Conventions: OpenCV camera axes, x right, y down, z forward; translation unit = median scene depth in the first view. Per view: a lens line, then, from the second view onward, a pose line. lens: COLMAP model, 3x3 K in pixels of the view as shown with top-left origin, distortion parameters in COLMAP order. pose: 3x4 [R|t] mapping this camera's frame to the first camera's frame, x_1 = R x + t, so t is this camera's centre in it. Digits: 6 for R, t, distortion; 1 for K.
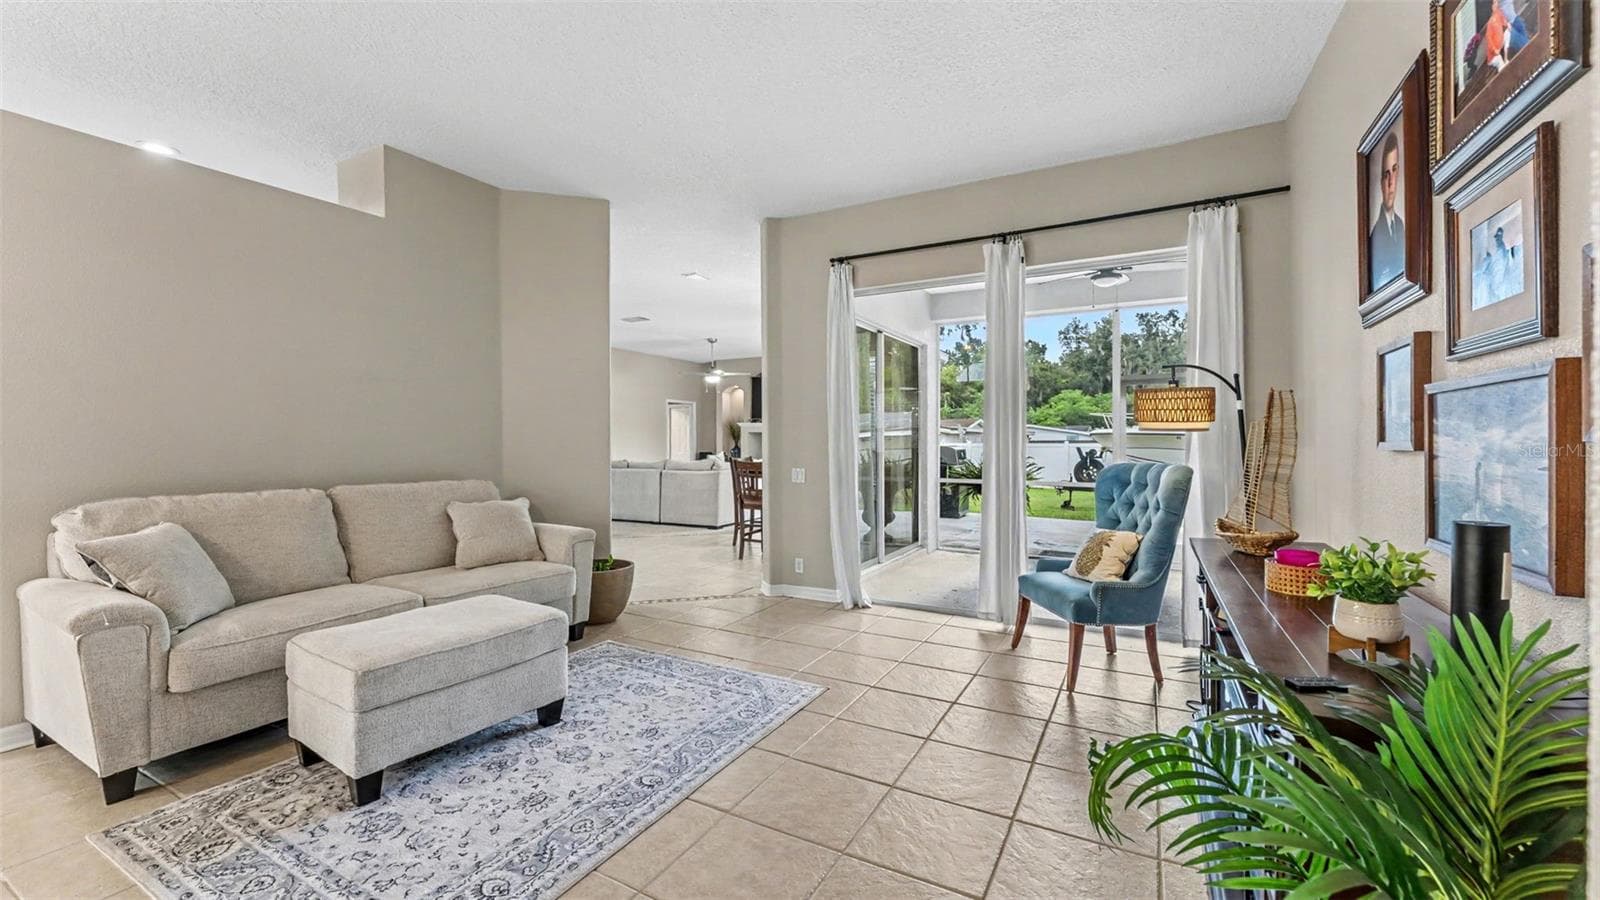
lens RADIAL K [[643.2, 0, 800.0], [0, 643.2, 450.0], [0, 0, 1]] dist [-0.002793, -0.000024]
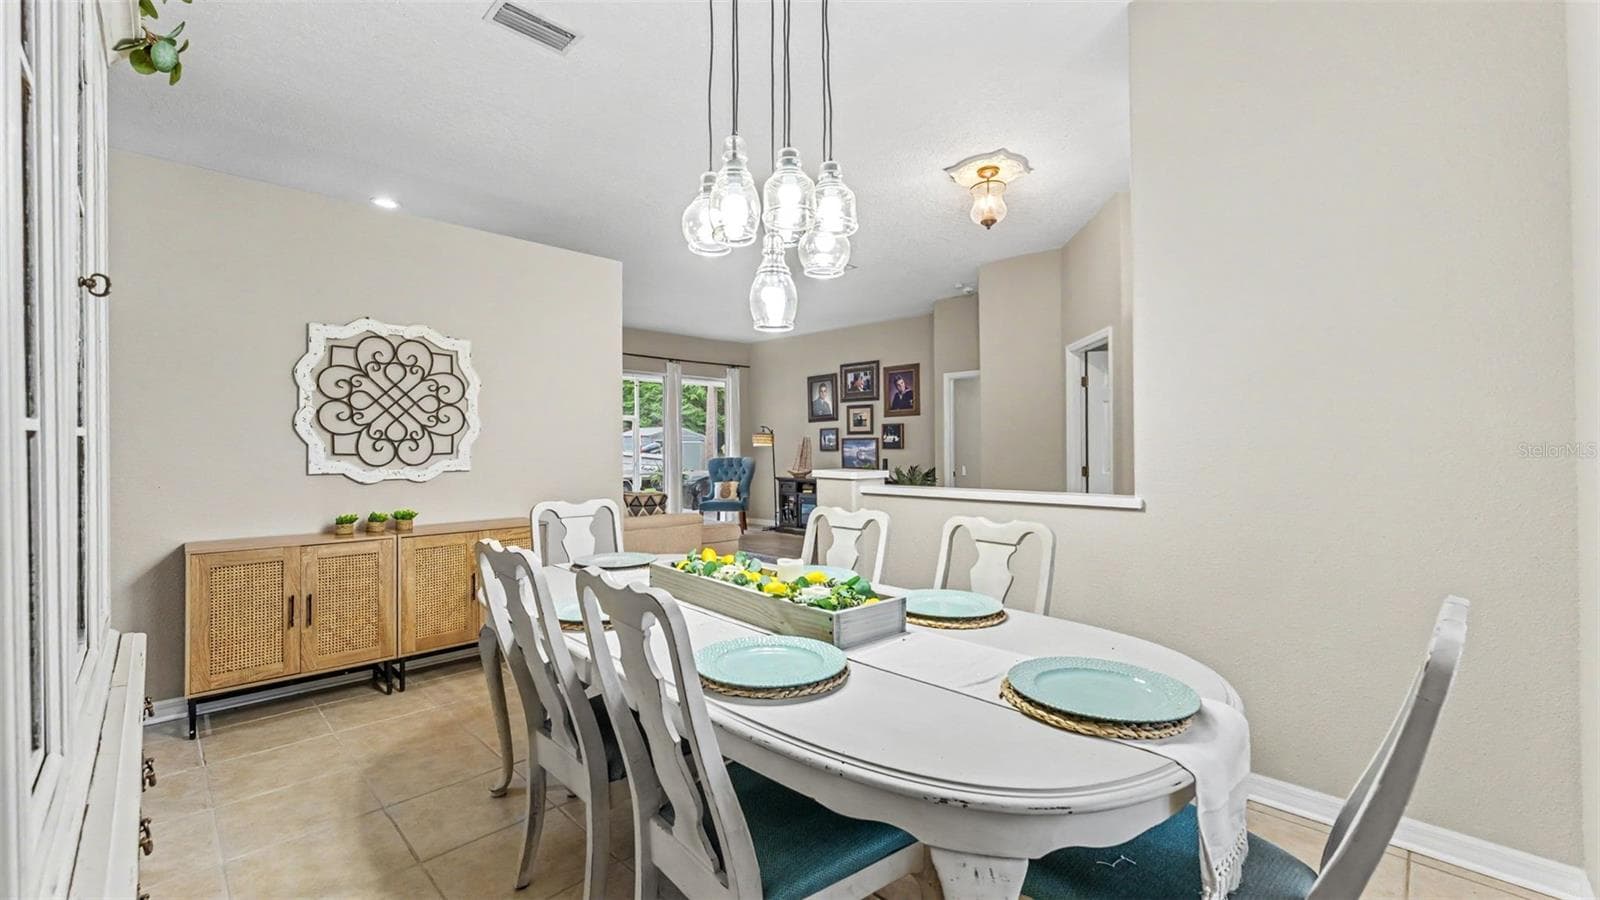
lens RADIAL K [[643.2, 0, 800.0], [0, 643.2, 450.0], [0, 0, 1]] dist [-0.002793, -0.000024]
pose [[0.268082, 0.000545, 0.963396, -2.253277], [0.018323, 0.999816, -0.005664, 0.009219], [-0.963222, 0.019171, 0.268023, -0.050915]]
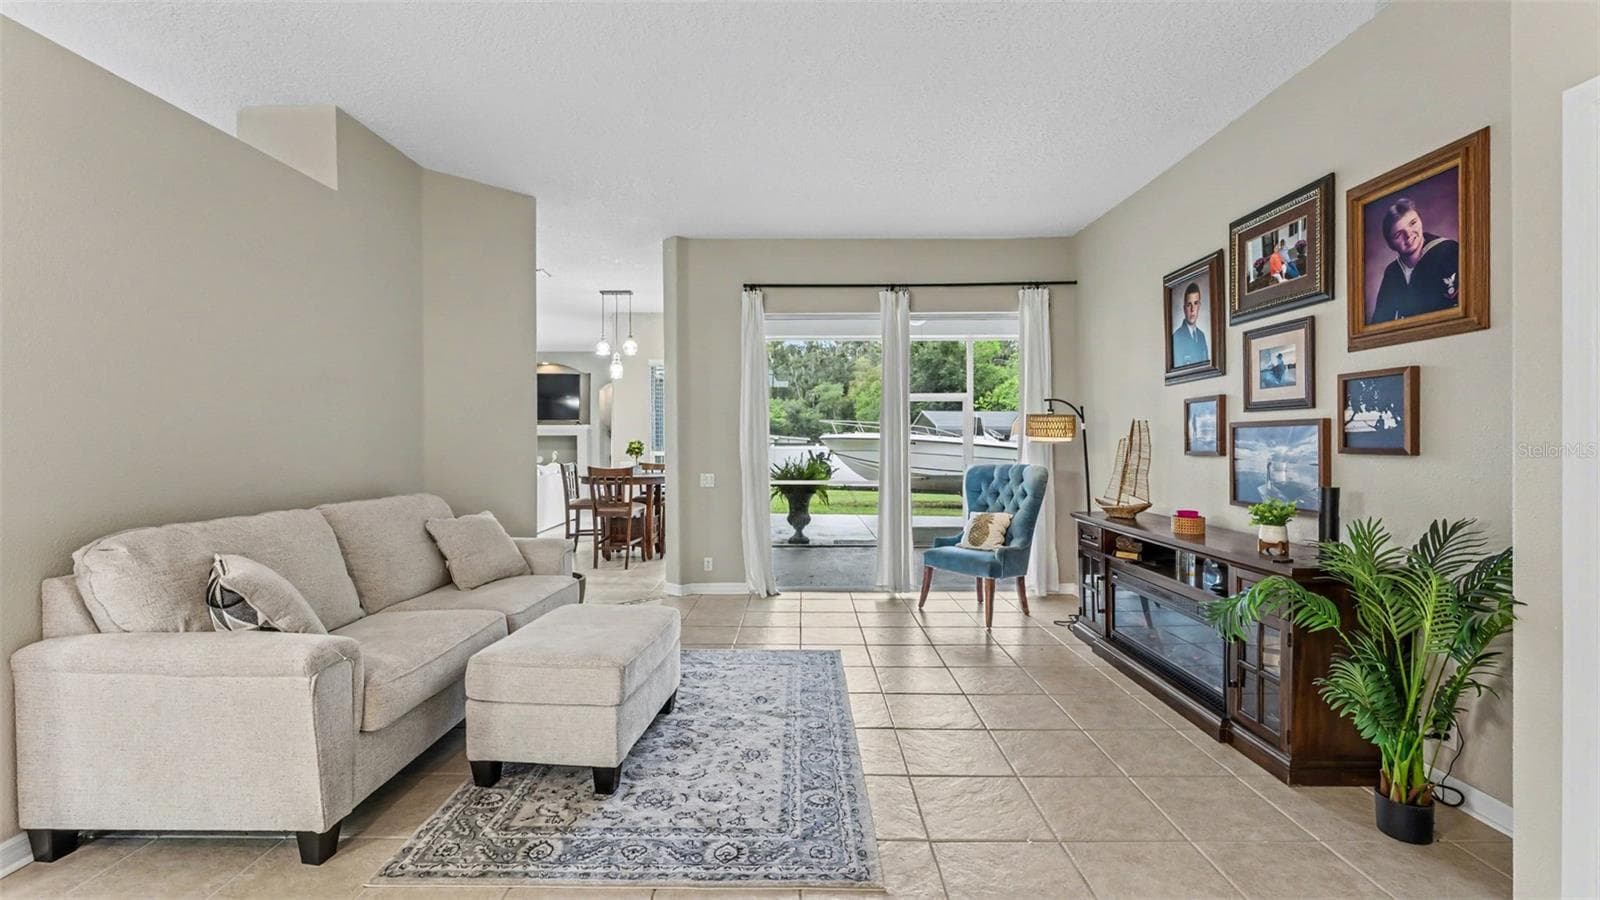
lens RADIAL K [[677.3, 0, 796.9], [0, 677.3, 446.0], [0, 0, 1]] dist [0.001409, -0.000245]
pose [[0.878562, -0.002219, 0.477623, -0.626357], [0.006577, 0.999951, -0.007452, -0.012098], [-0.477582, 0.009688, 0.878533, -0.100785]]
